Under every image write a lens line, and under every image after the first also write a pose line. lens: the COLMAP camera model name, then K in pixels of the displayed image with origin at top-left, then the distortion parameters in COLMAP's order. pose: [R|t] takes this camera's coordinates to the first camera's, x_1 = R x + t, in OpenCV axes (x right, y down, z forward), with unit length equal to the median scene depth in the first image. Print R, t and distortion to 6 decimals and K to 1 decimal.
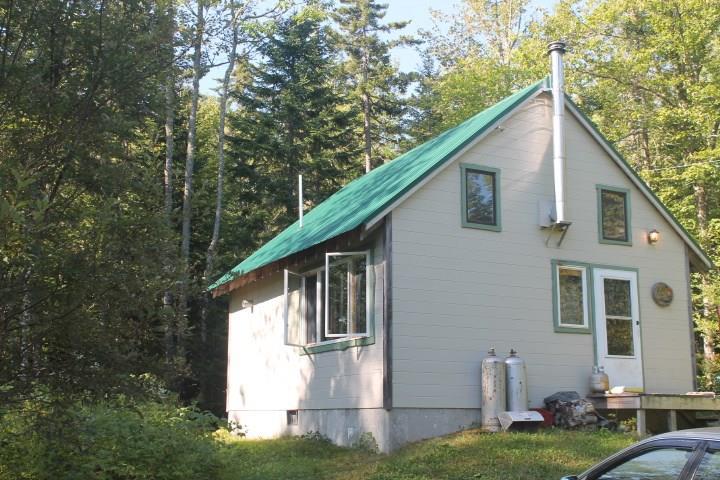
lens RADIAL K [[886.8, 0, 360.0], [0, 886.8, 240.0], [0, 0, 1]] dist [-0.022032, -0.010273]
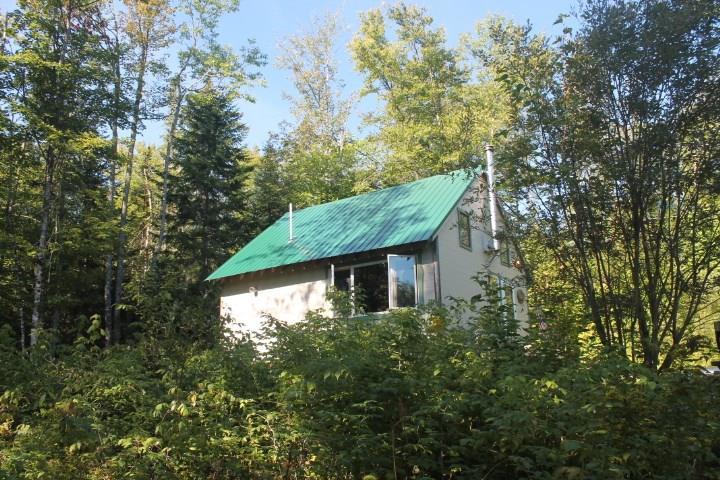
lens RADIAL K [[598.3, 0, 360.0], [0, 598.3, 240.0], [0, 0, 1]] dist [-0.090258, 0.005260]
pose [[0.881414, 0.099968, 0.461646, -0.524916], [-0.072739, 0.994416, -0.076458, 0.067305], [-0.466711, 0.033812, 0.883763, 0.097725]]
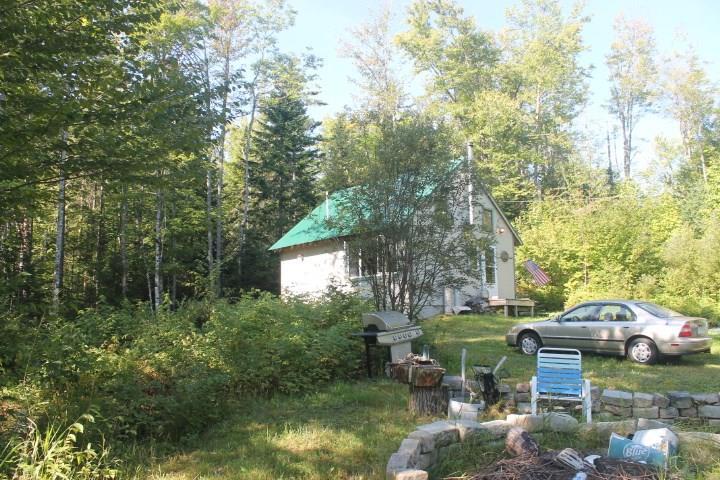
lens RADIAL K [[598.3, 0, 360.0], [0, 598.3, 240.0], [0, 0, 1]] dist [-0.090258, 0.005260]
pose [[0.962384, 0.025157, 0.270525, -0.444677], [-0.038700, 0.998244, 0.044843, -0.035734], [-0.268922, -0.053626, 0.961668, -0.375376]]
